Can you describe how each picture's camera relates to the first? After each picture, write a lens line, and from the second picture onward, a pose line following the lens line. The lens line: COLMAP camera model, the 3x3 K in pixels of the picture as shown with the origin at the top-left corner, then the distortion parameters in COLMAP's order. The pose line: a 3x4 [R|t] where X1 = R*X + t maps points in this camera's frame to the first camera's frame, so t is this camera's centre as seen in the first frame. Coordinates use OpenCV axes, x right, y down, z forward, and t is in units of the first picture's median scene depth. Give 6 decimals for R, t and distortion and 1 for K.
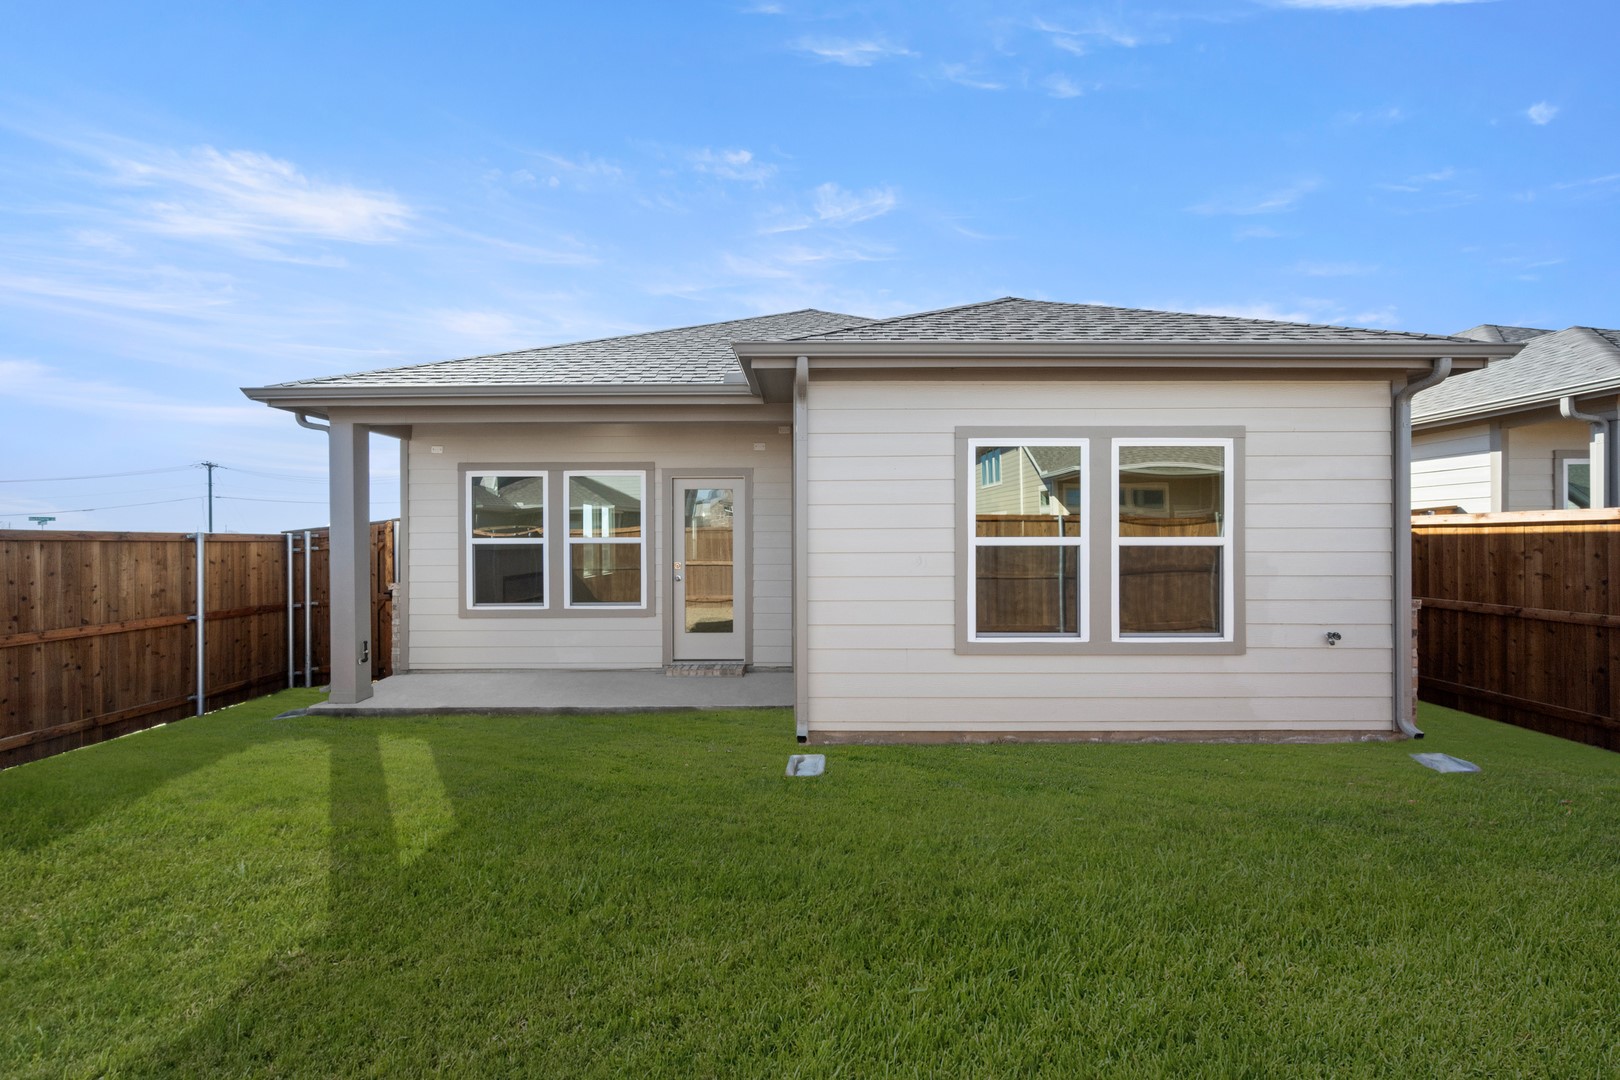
lens RADIAL K [[636.6, 0, 813.8], [0, 636.6, 536.2], [0, 0, 1]] dist [-0.000668, 0.000512]
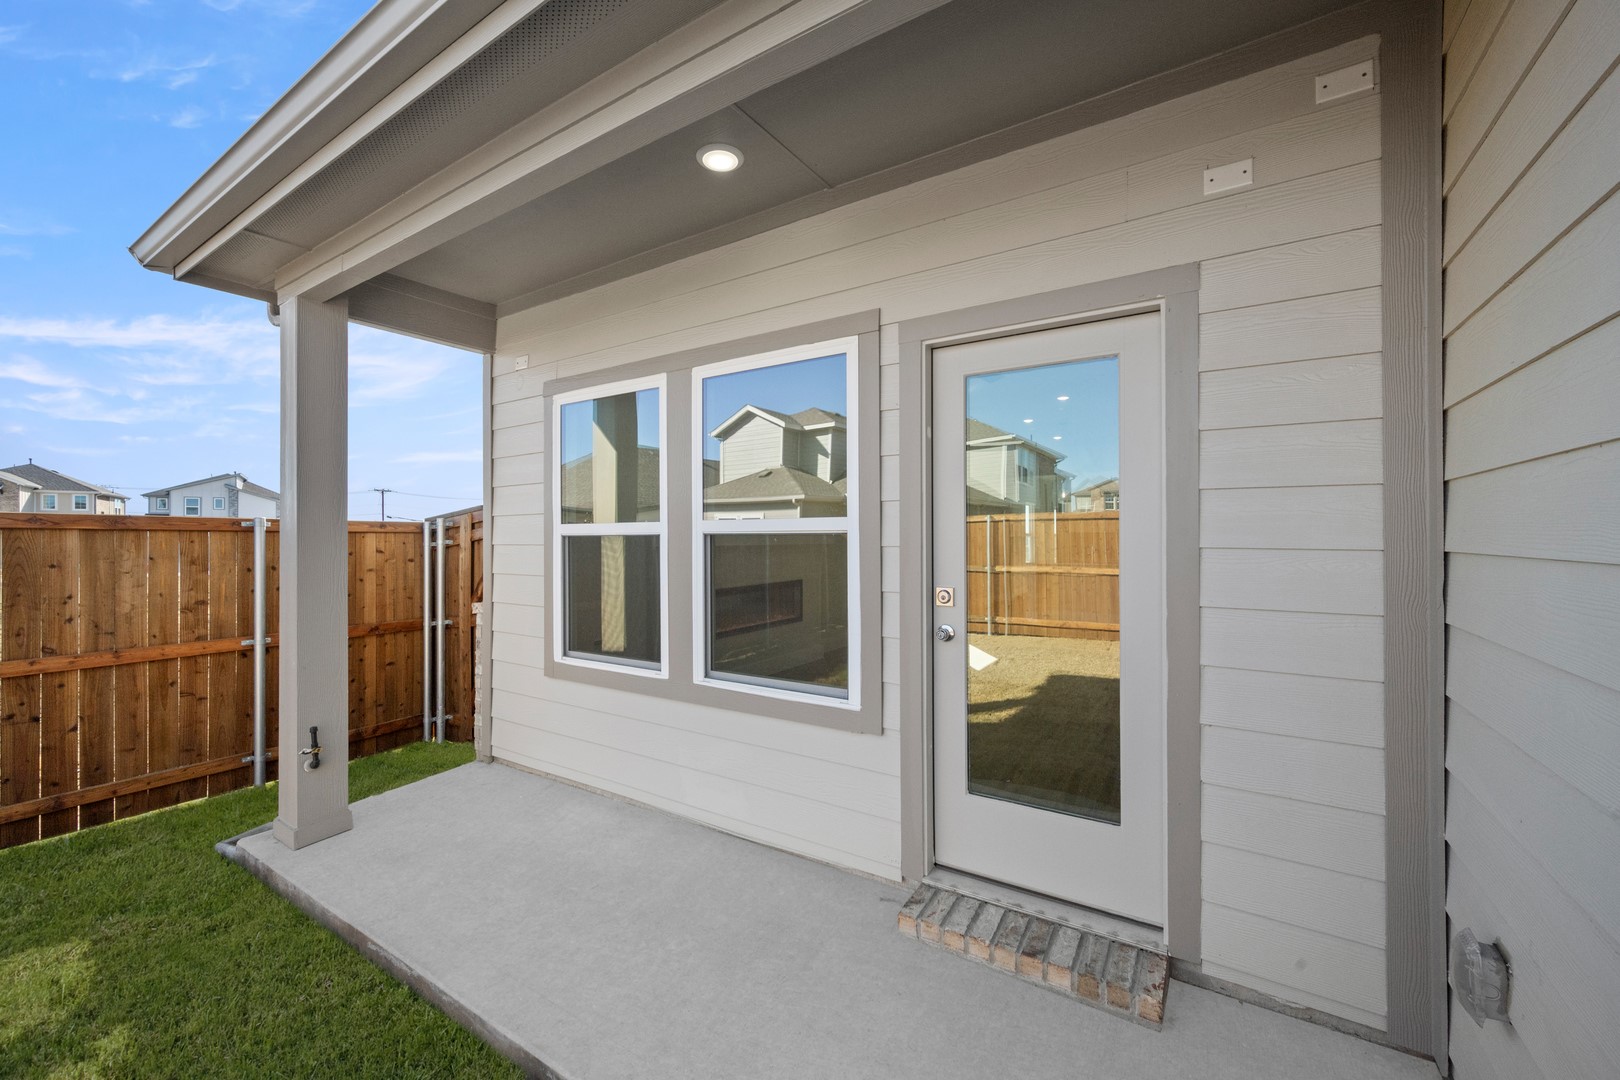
lens RADIAL K [[636.6, 0, 813.8], [0, 636.6, 536.2], [0, 0, 1]] dist [-0.000668, 0.000512]
pose [[0.845271, -0.000121, -0.534338, -0.089378], [0.002569, 0.999989, 0.003839, 0.011439], [0.534332, -0.004618, 0.845262, 0.675143]]
